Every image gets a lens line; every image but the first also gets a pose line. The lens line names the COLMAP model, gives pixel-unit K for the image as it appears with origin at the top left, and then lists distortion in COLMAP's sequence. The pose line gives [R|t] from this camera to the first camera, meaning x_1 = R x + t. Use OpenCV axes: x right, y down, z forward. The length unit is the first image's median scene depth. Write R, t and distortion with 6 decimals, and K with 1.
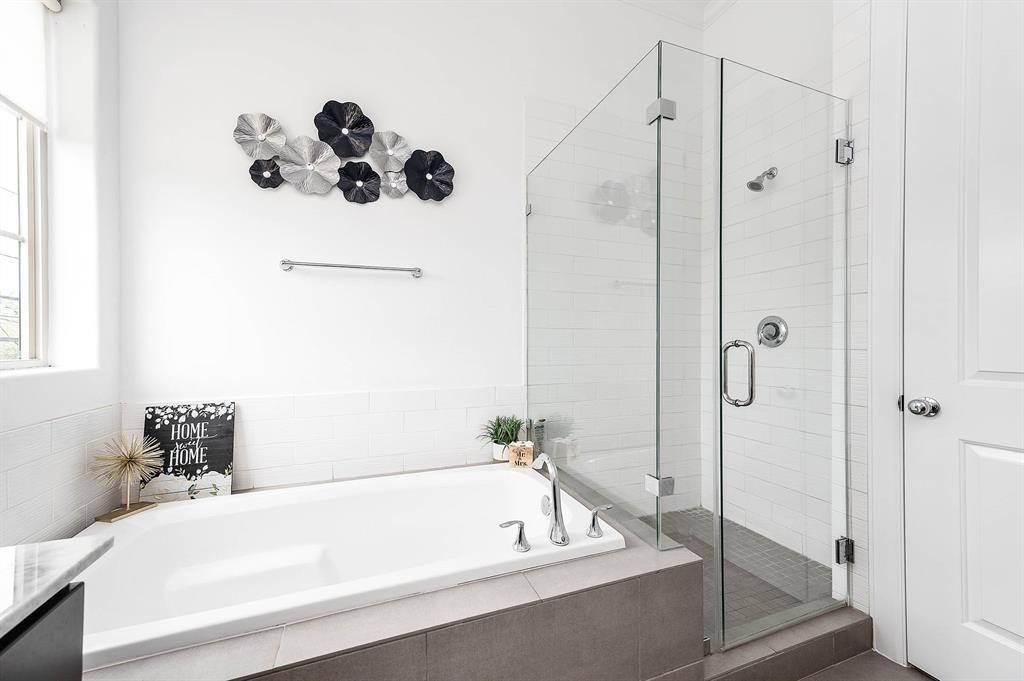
lens RADIAL K [[398.5, 0, 516.1], [0, 398.5, 346.3], [0, 0, 1]] dist [0.008938, -0.000092]
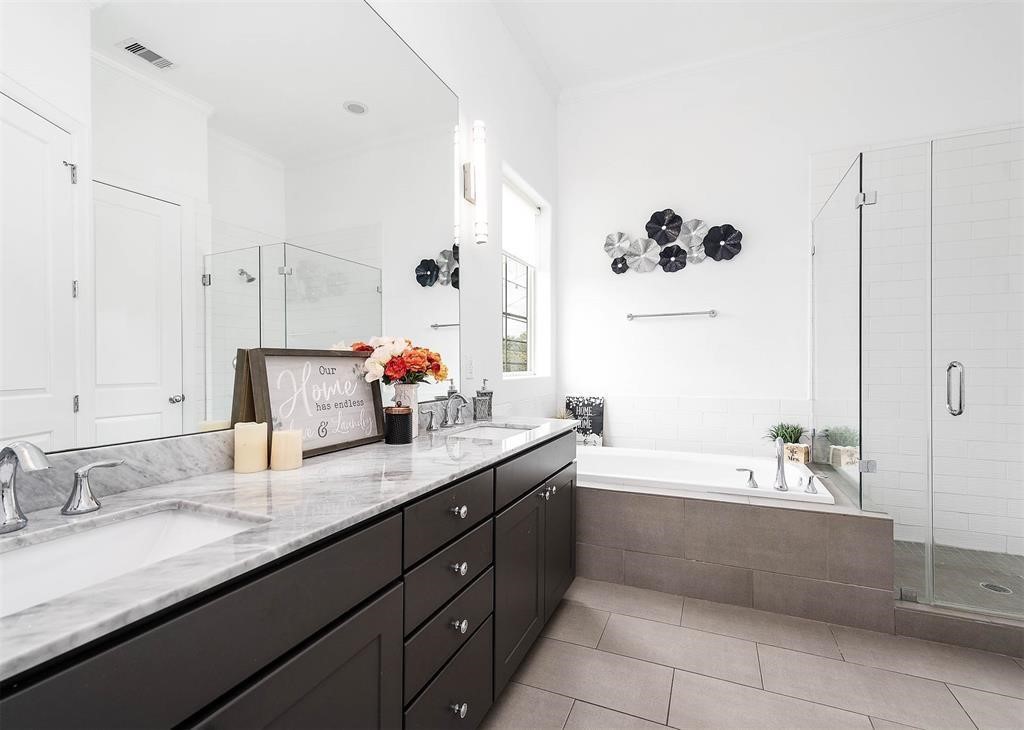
lens RADIAL K [[465.5, 0, 513.6], [0, 465.5, 367.2], [0, 0, 1]] dist [-0.000744, -0.000102]
pose [[0.712742, 0.003606, -0.701417, 0.433185], [-0.003953, 0.999992, 0.001124, 0.004438], [0.701415, 0.001972, 0.712750, -0.708044]]
